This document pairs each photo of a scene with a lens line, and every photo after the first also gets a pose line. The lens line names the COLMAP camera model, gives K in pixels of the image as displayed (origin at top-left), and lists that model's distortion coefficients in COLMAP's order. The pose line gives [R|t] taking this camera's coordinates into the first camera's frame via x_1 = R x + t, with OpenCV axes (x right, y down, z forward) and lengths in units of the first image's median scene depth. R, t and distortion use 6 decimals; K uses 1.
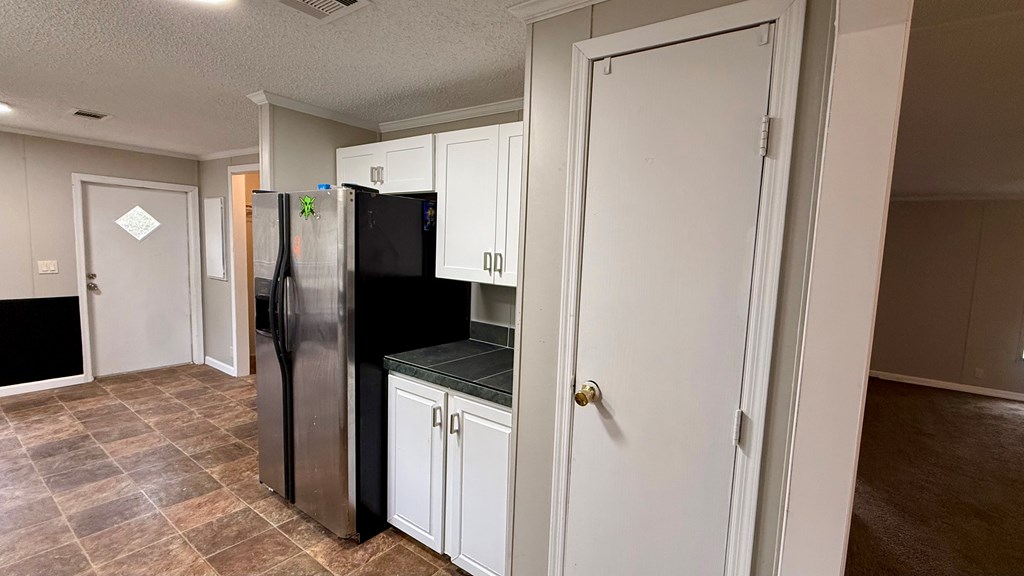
lens RADIAL K [[443.0, 0, 555.3], [0, 443.0, 291.8], [0, 0, 1]] dist [-0.001296, 0.000284]
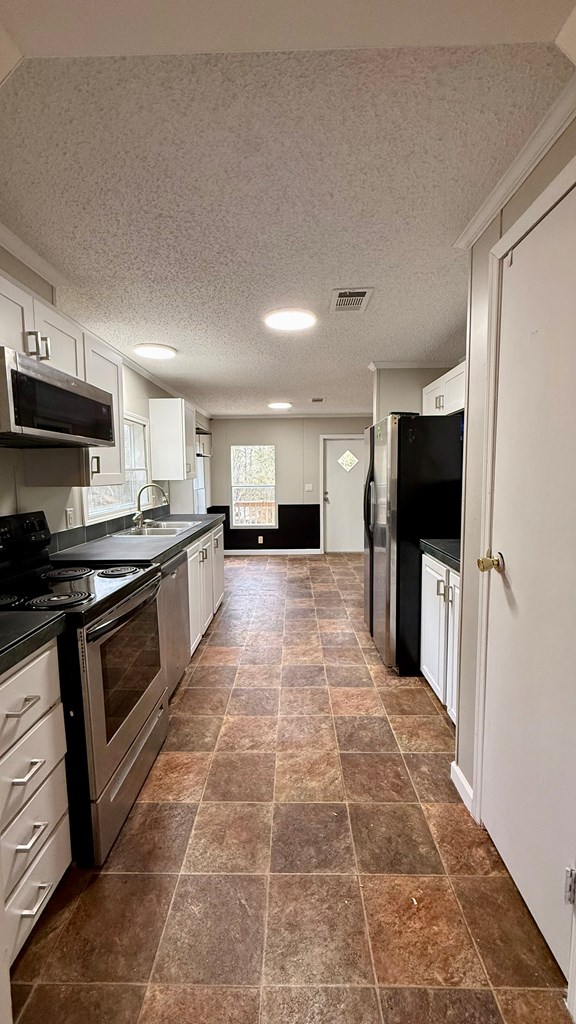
lens RADIAL K [[407.9, 0, 288.0], [0, 407.9, 512.0], [0, 0, 1]] dist [0.000578, -0.000156]
pose [[0.543224, 0.029224, -0.839079, 0.376742], [-0.050805, 0.998707, 0.001892, 0.075582], [0.838049, 0.041602, 0.544006, 0.013340]]
